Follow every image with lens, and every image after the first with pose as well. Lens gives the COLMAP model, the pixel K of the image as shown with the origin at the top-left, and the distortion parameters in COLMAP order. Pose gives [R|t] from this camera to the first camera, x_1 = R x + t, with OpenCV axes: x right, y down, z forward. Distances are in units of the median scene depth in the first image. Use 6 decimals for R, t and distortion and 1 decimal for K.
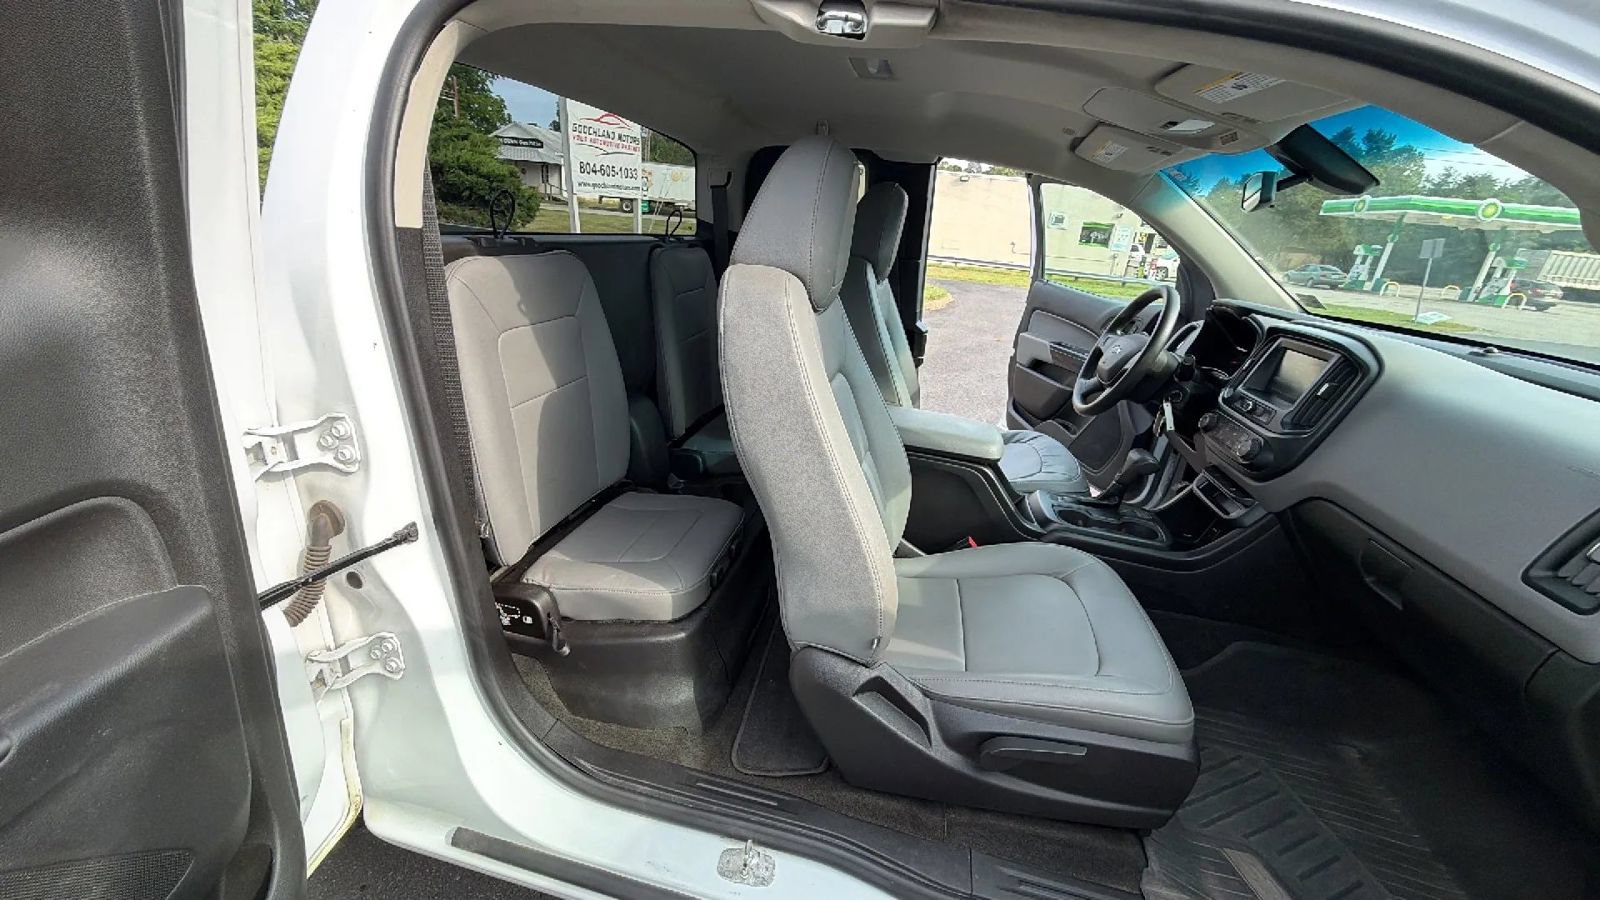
lens RADIAL K [[606.9, 0, 797.6], [0, 606.9, 450.8], [0, 0, 1]] dist [0.001894, 0.000432]
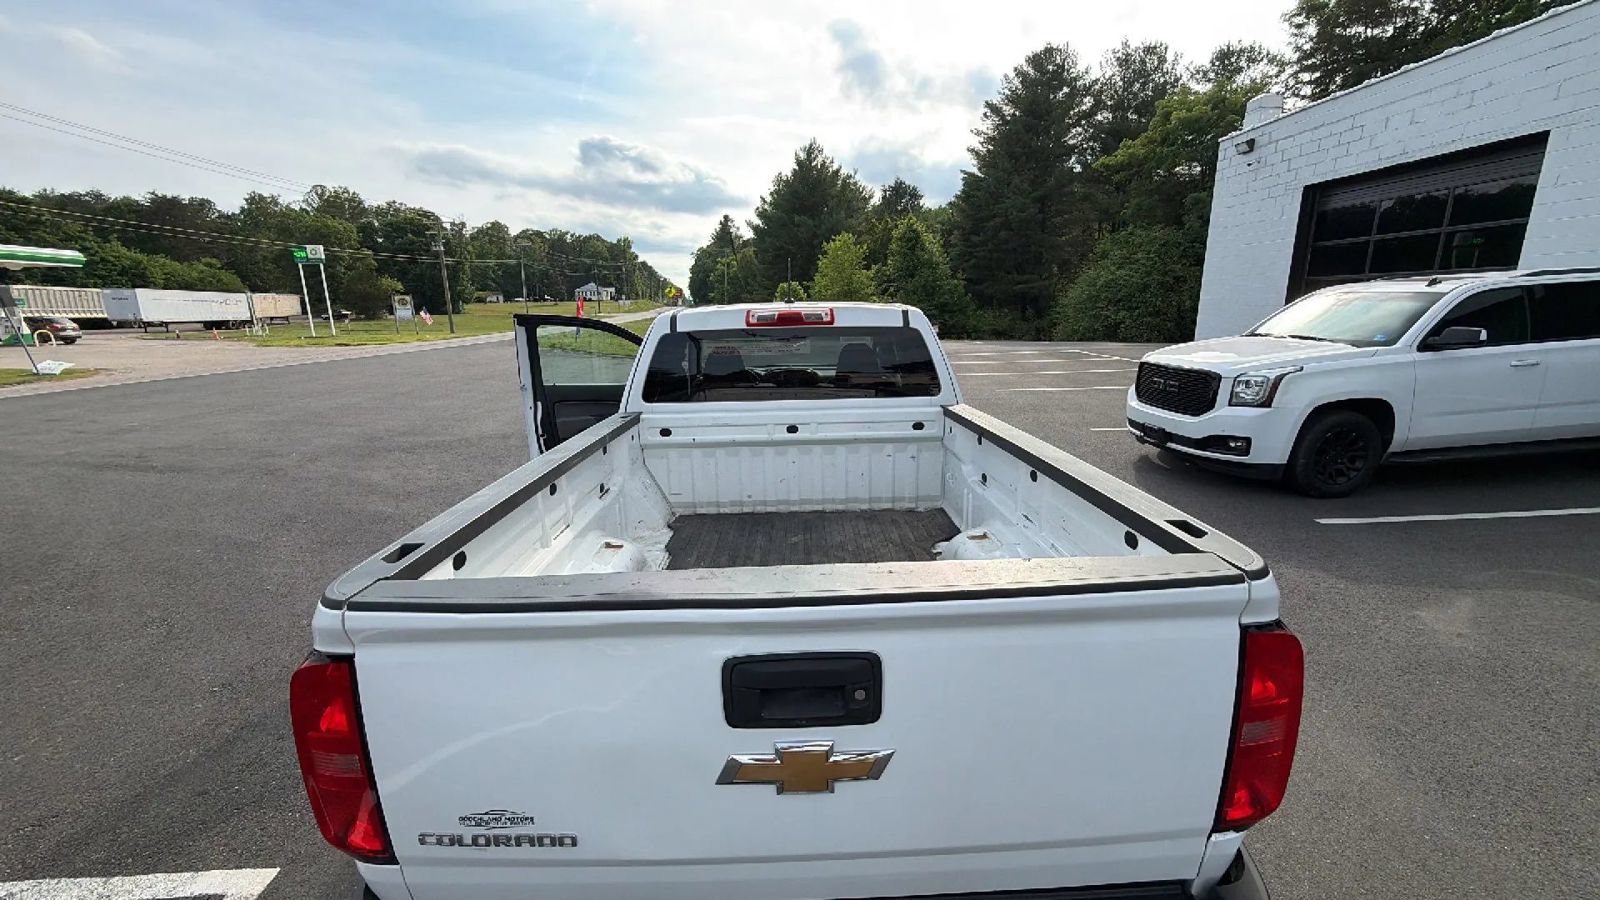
lens RADIAL K [[609.2, 0, 800.0], [0, 609.2, 450.0], [0, 0, 1]] dist [-0.001219, 0.000028]
pose [[-0.235123, -0.298707, 0.924928, -0.080638], [0.336273, 0.867839, 0.365753, -0.032727], [-0.911942, 0.397025, -0.103602, 0.045853]]
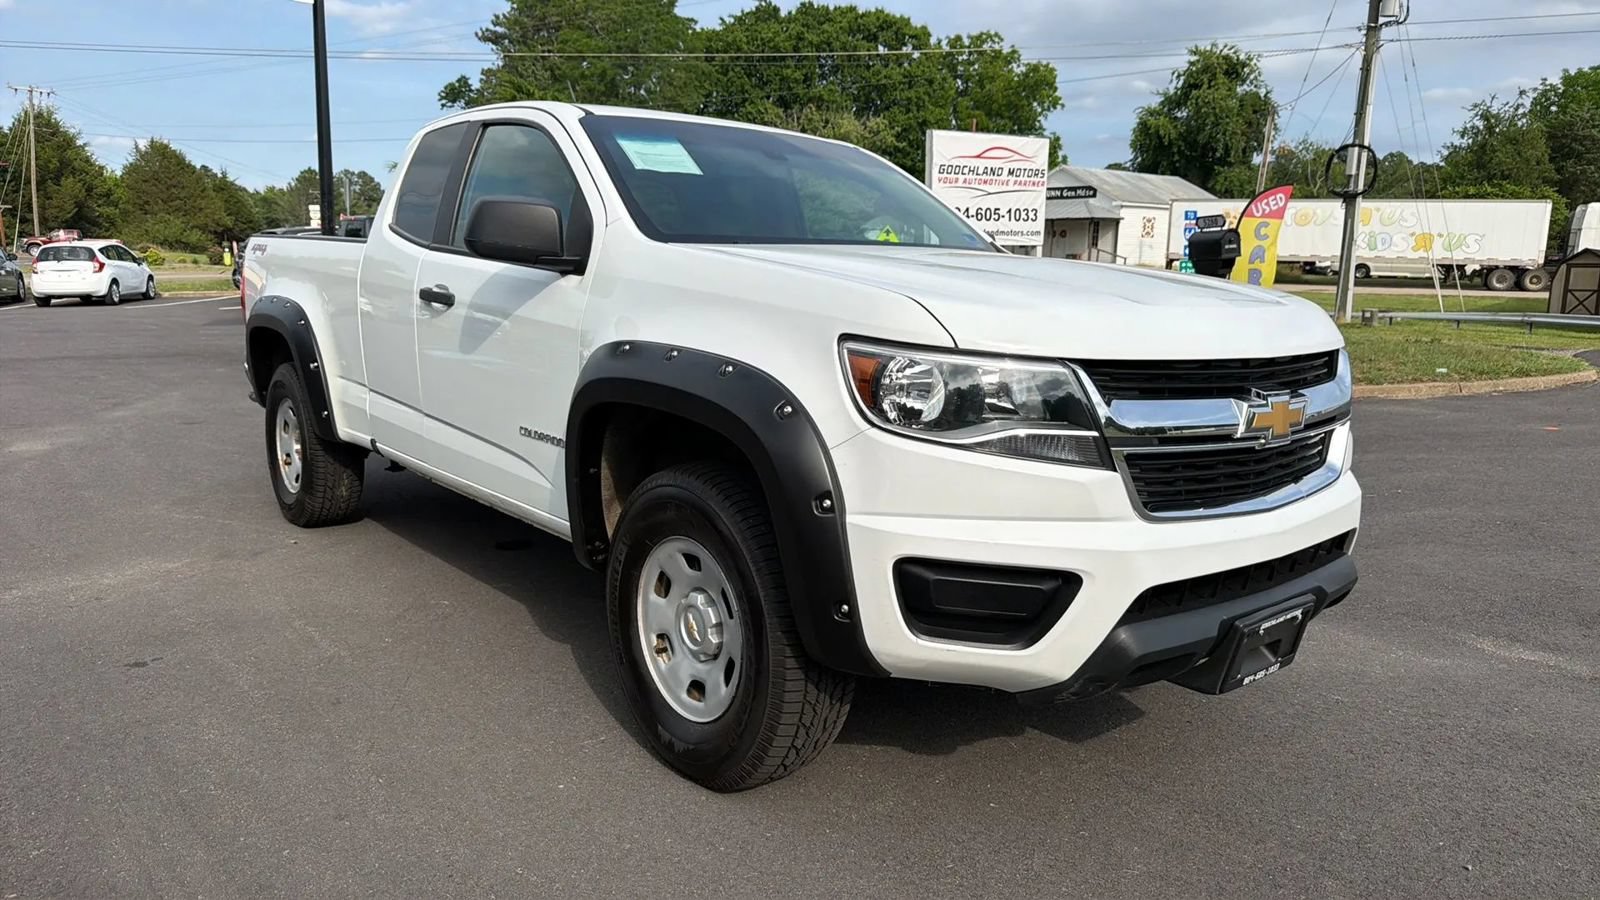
lens RADIAL K [[1089.1, 0, 797.9], [0, 1089.1, 446.2], [0, 0, 1]] dist [0.023549, -0.037208]
pose [[0.786747, 0.033239, -0.616380, 0.081765], [-0.175876, 0.969231, -0.172220, 0.025462], [0.591690, 0.243900, 0.768385, -0.034112]]
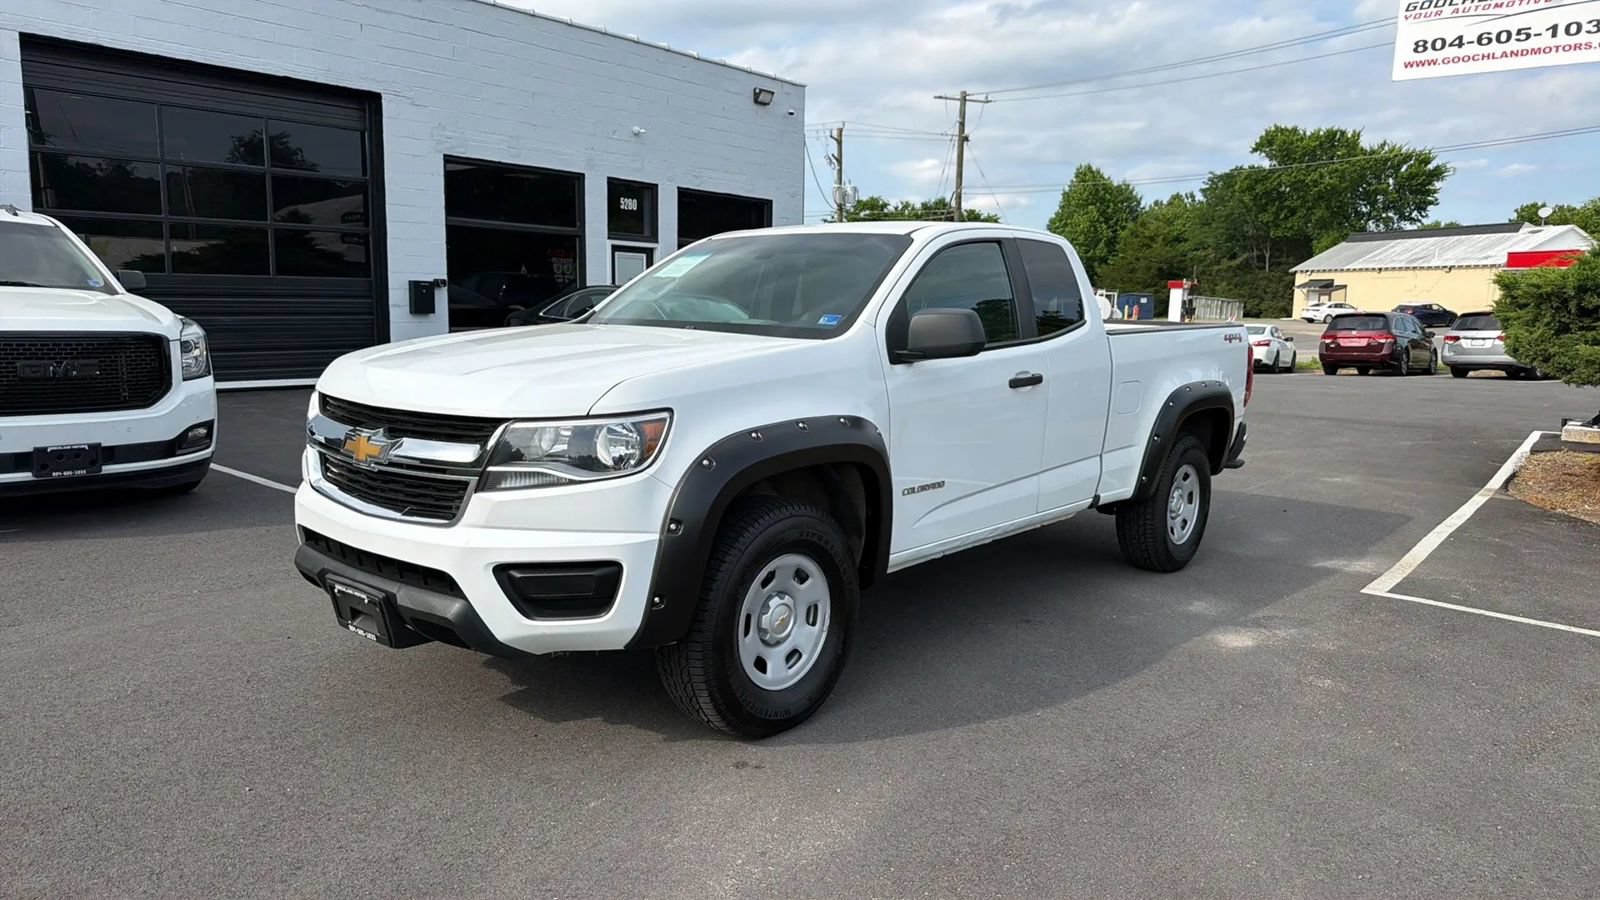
lens RADIAL K [[1089.1, 0, 797.9], [0, 1089.1, 446.2], [0, 0, 1]] dist [0.023549, -0.037208]
pose [[-0.474155, 0.021633, -0.880176, 0.122605], [-0.367244, 0.903721, 0.220048, -0.020663], [0.800193, 0.427576, -0.420559, 0.085836]]
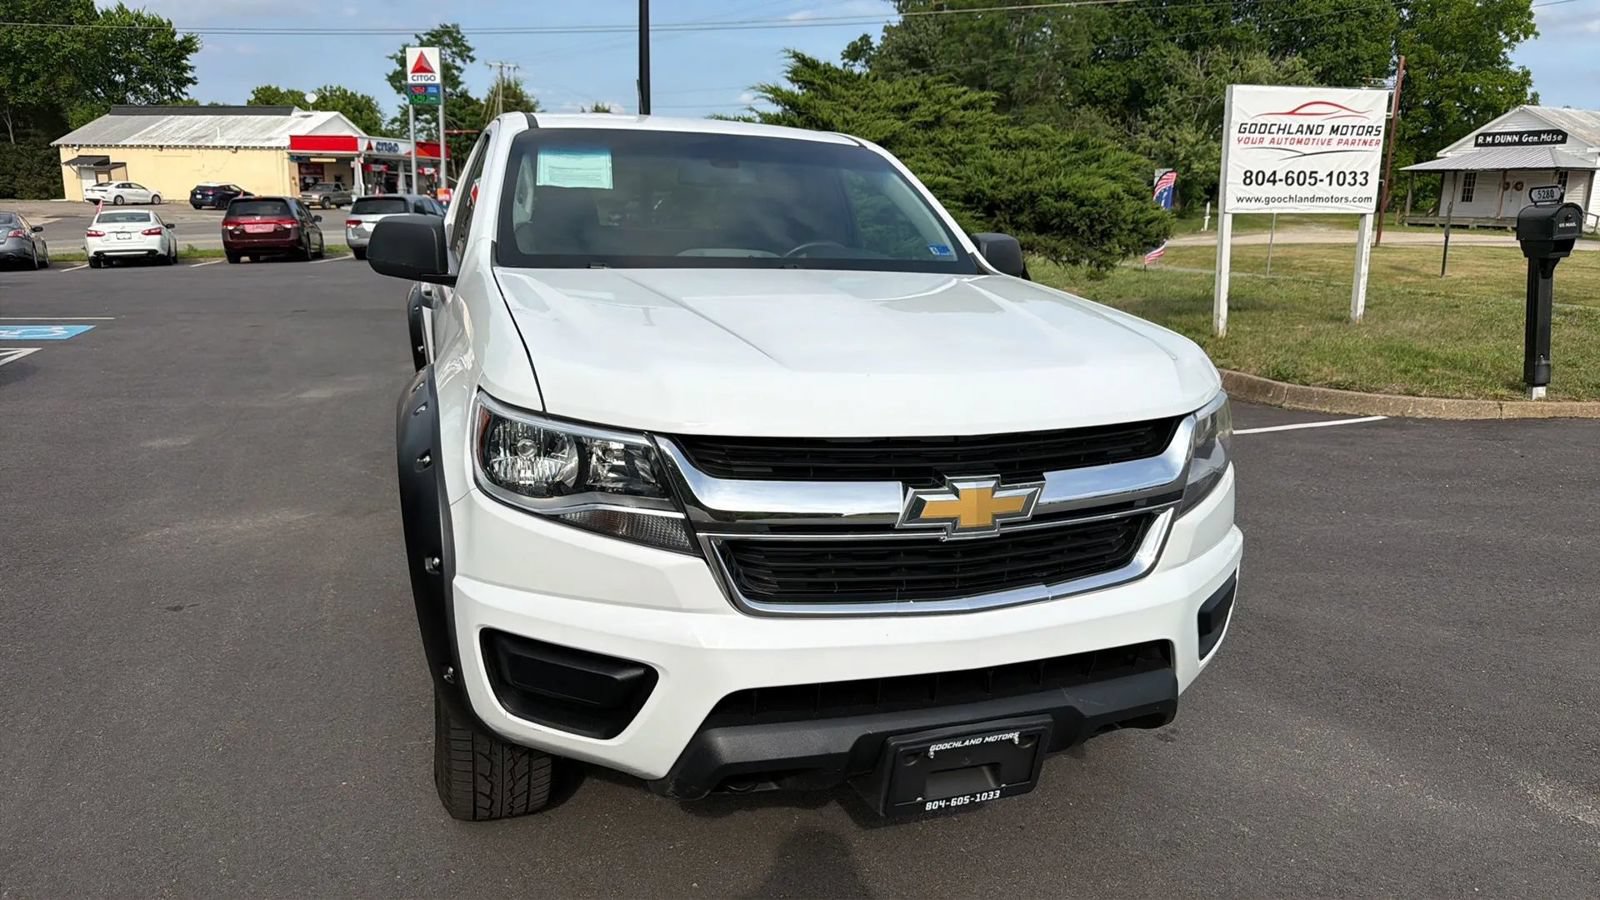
lens RADIAL K [[1090.9, 0, 810.5], [0, 1090.9, 437.4], [0, 0, 1]] dist [0.035806, -0.060686]
pose [[0.531413, 0.102270, -0.840917, 0.102816], [-0.280915, 0.957790, -0.061038, 0.011641], [0.799179, 0.268662, 0.537711, -0.007824]]
